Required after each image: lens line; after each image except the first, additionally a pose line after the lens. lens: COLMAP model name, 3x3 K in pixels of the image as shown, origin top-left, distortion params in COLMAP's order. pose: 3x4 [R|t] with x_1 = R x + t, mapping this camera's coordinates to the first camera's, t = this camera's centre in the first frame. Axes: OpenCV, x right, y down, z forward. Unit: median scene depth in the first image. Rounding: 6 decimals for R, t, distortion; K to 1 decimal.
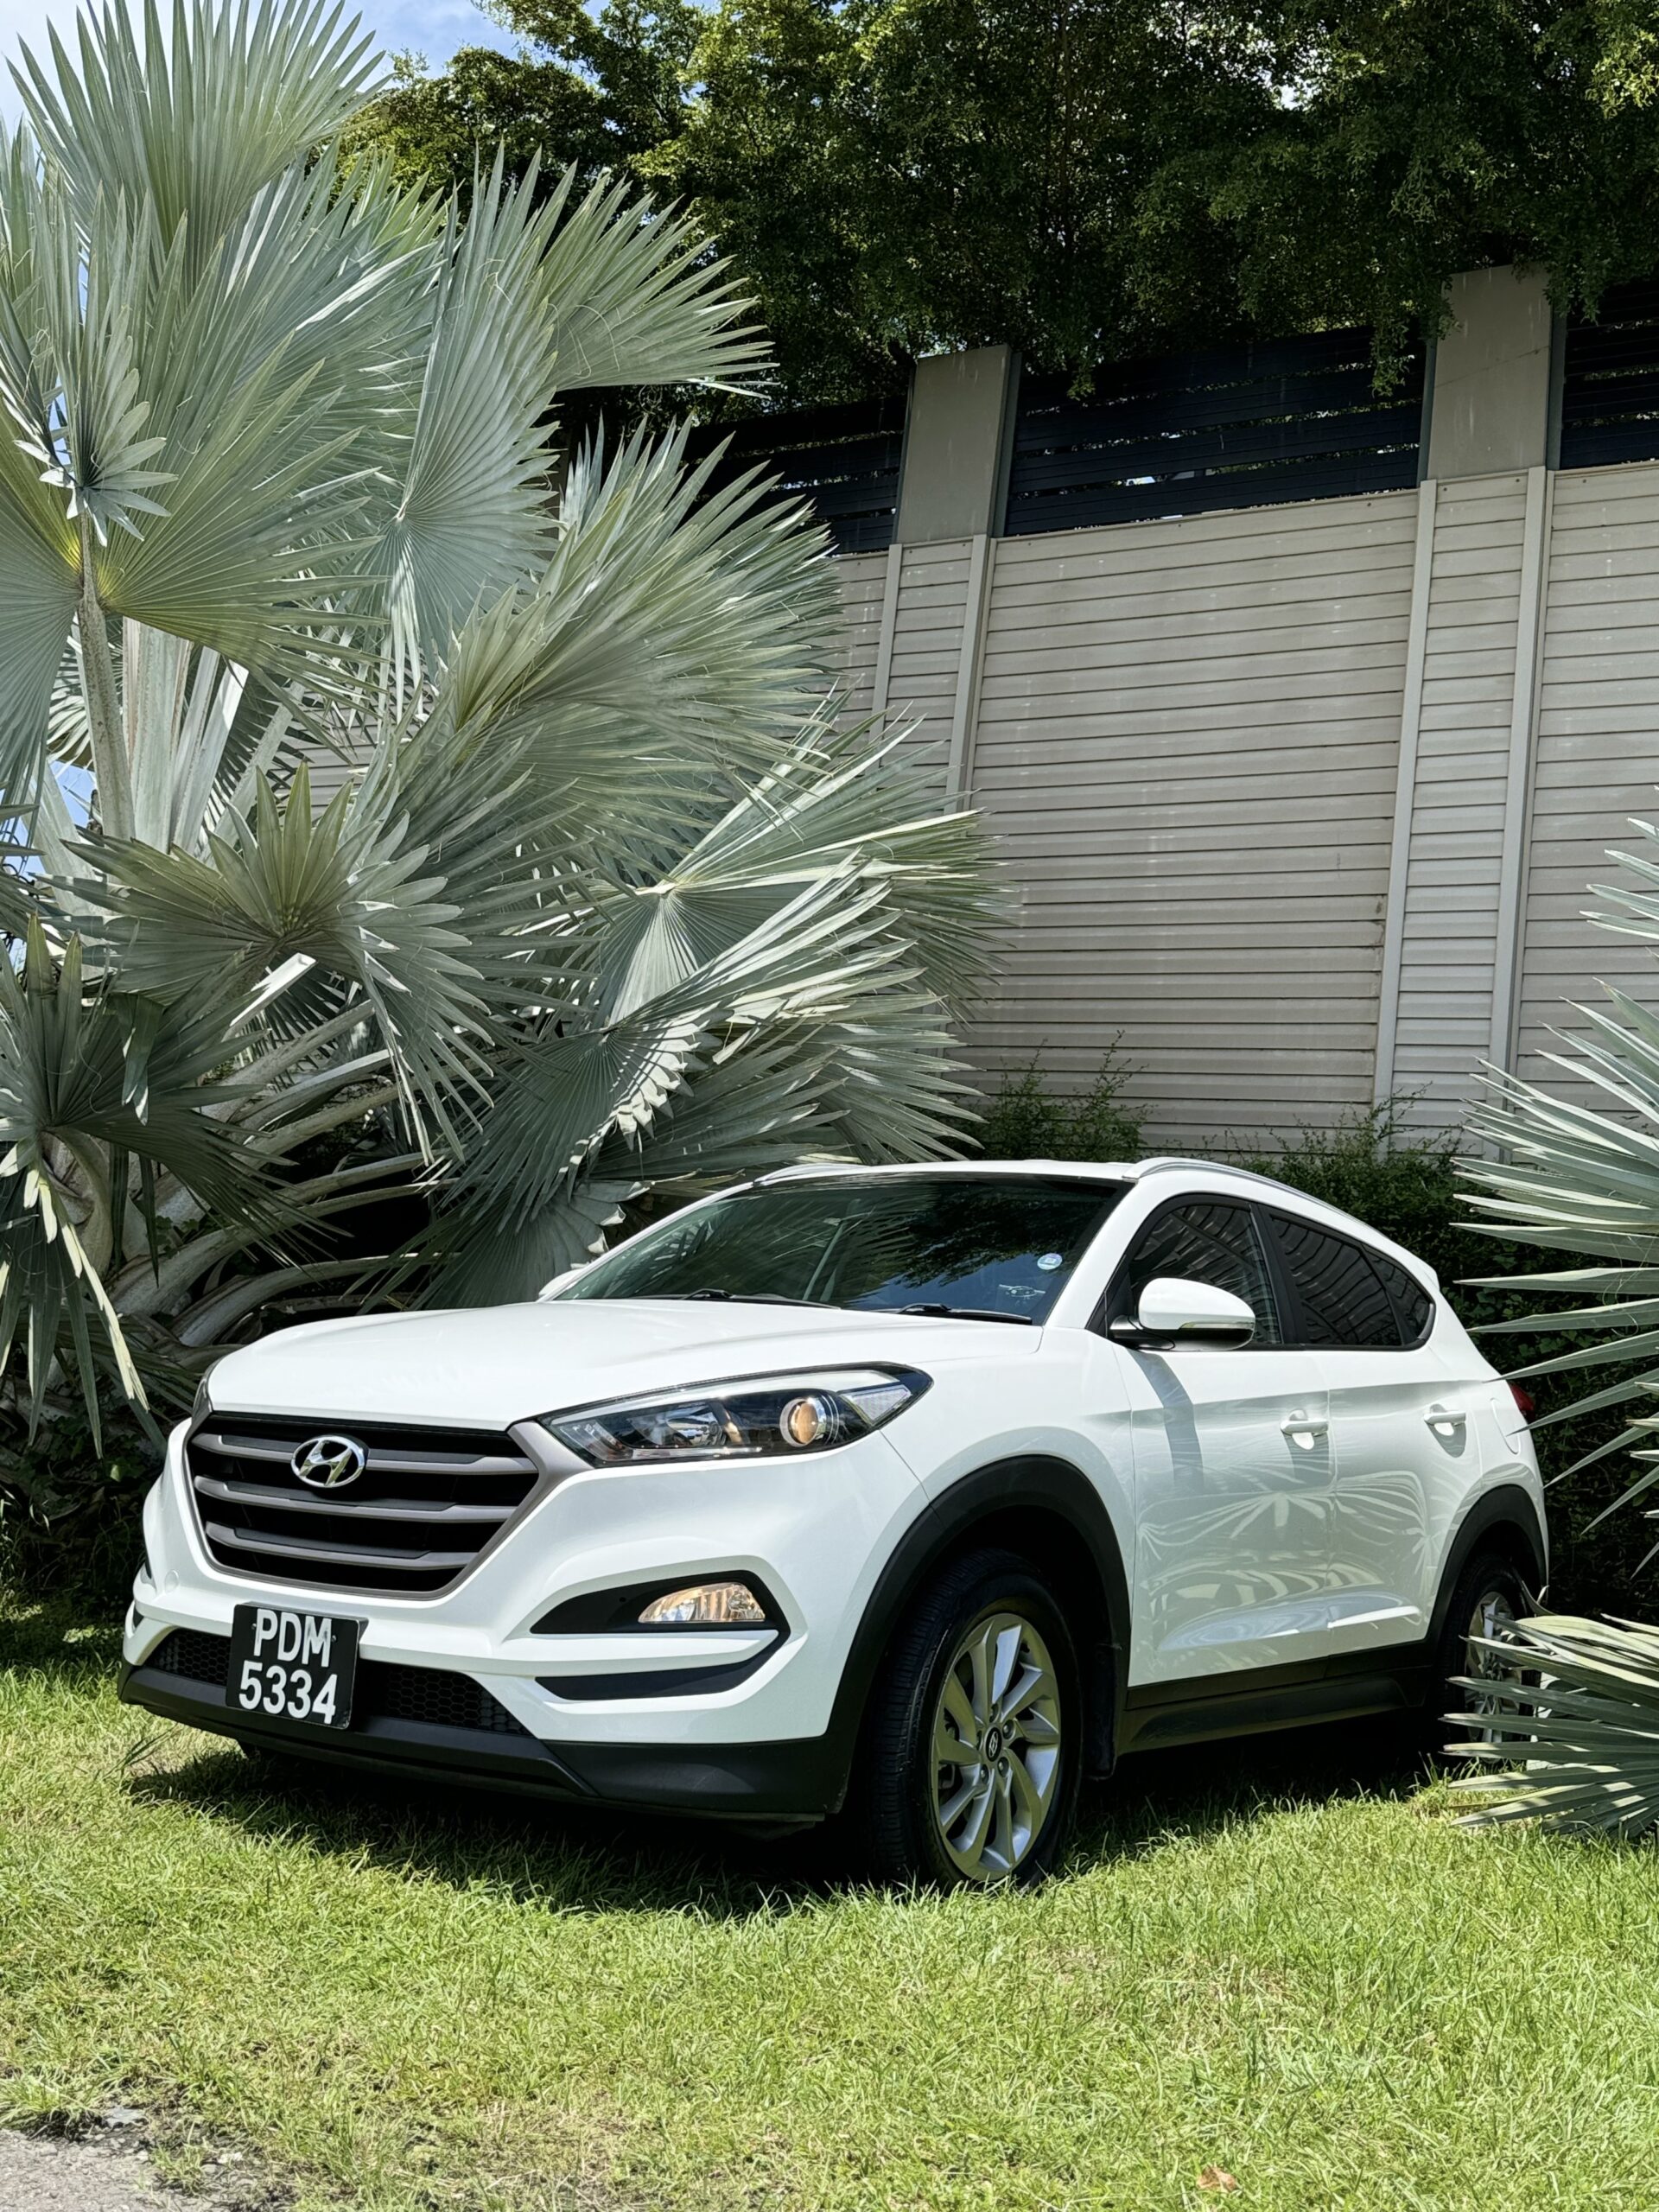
lens RADIAL K [[2120.2, 0, 826.3], [0, 2120.2, 1097.0], [0, 0, 1]] dist [0.203307, -0.503402]
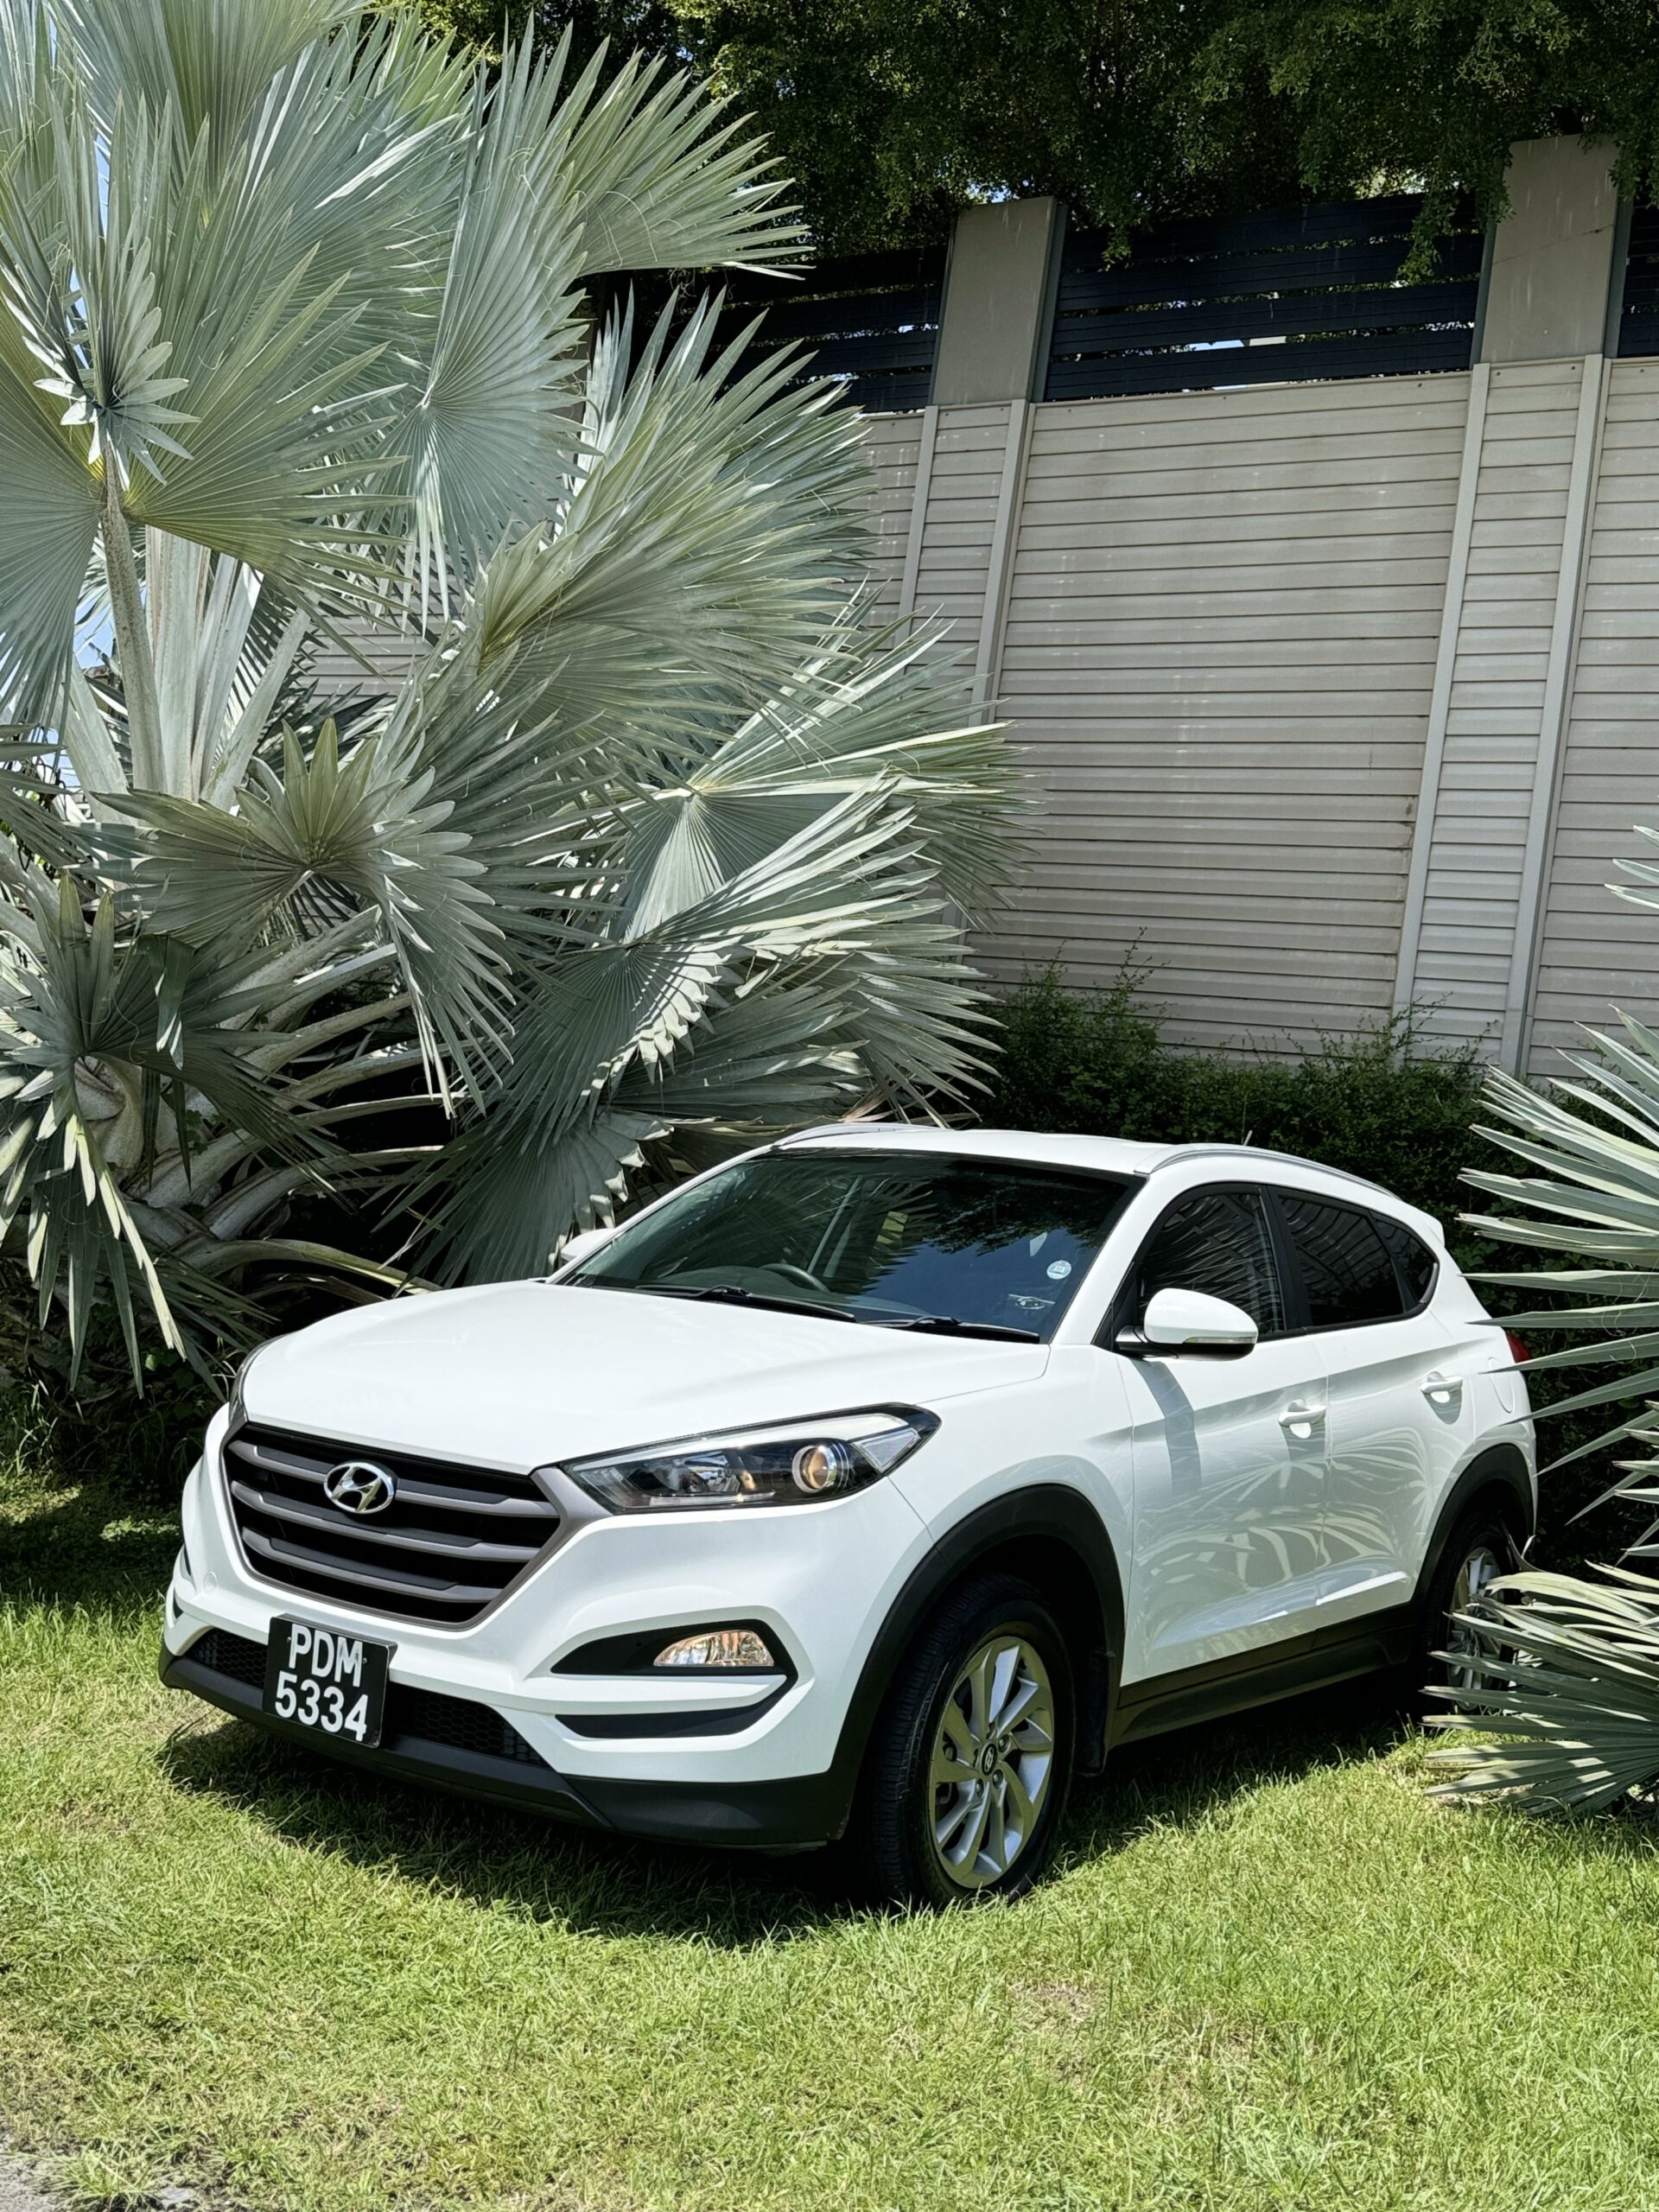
lens RADIAL K [[2121.4, 0, 818.6], [0, 2121.4, 1109.2], [0, 0, 1]] dist [0.193873, -0.460630]
pose [[0.999669, 0.022976, -0.011578, -0.000403], [-0.021643, 0.994295, 0.104448, -0.064024], [0.013912, -0.104163, 0.994463, -0.007646]]
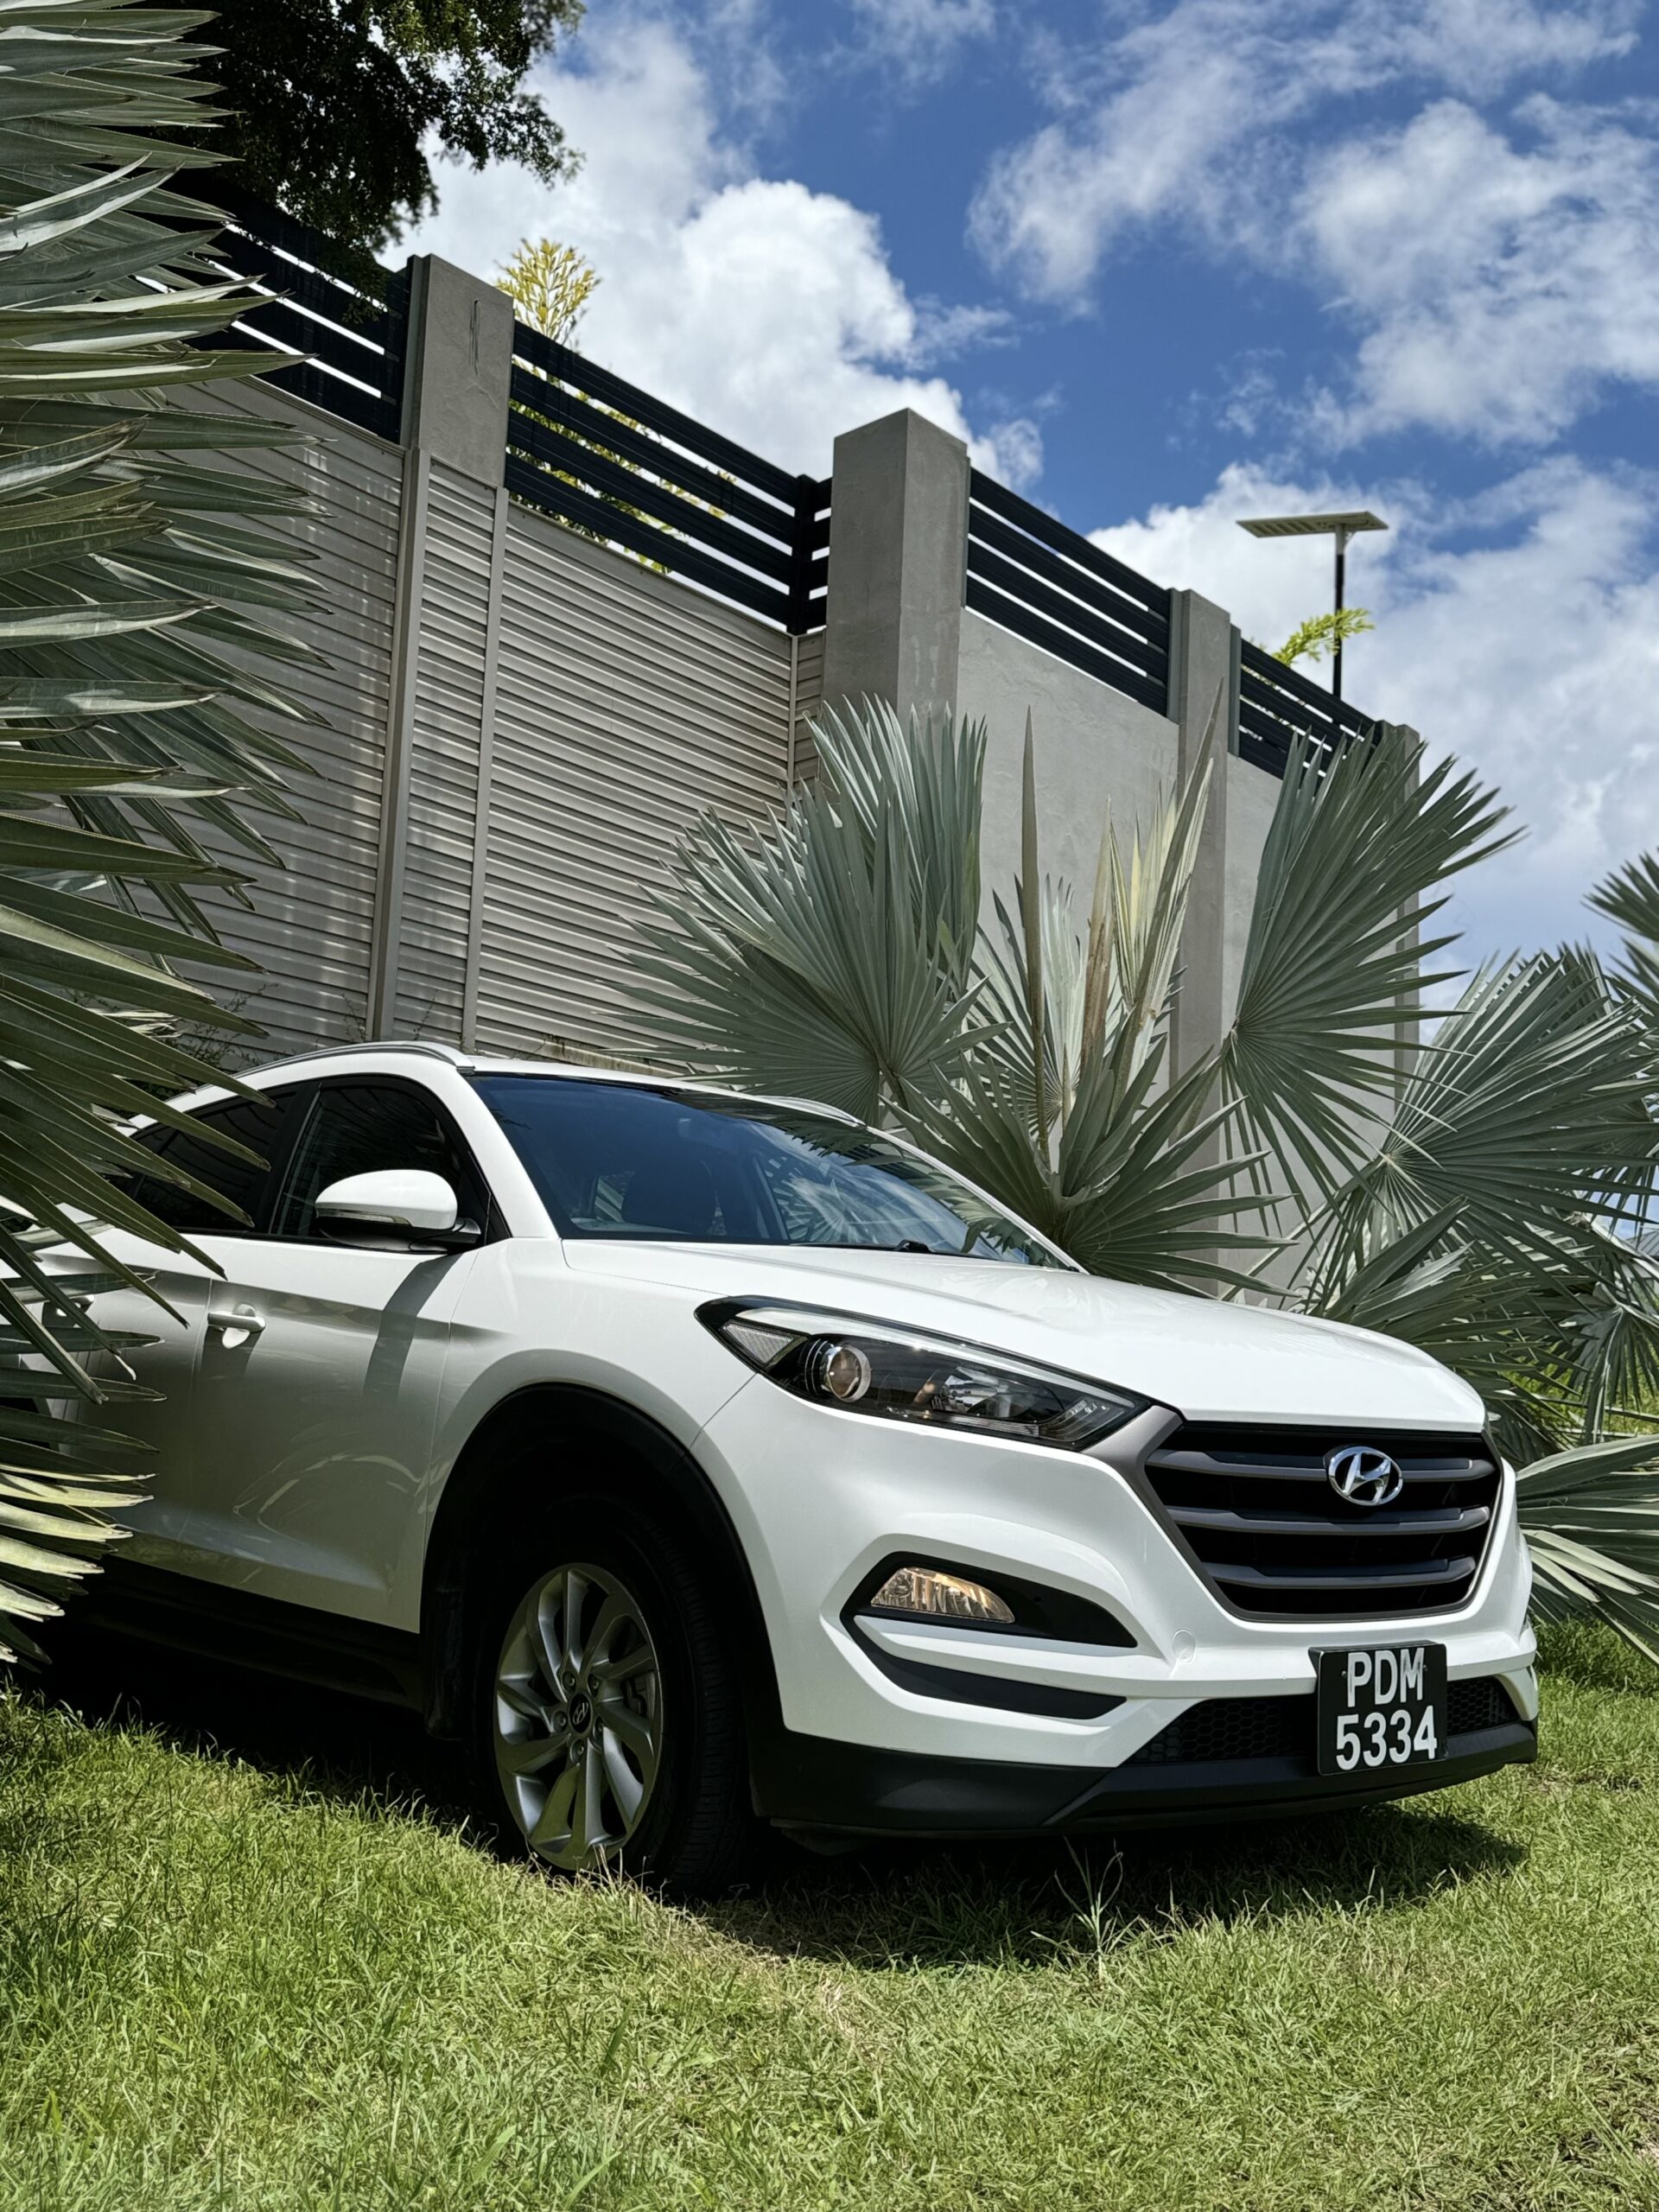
lens RADIAL K [[2123.2, 0, 822.2], [0, 2123.2, 1110.5], [0, 0, 1]] dist [0.189907, -0.441931]
pose [[0.238551, 0.069631, 0.968630, -0.582334], [-0.171099, 0.984837, -0.028658, 0.042875], [-0.955939, -0.158895, 0.246848, 0.513861]]
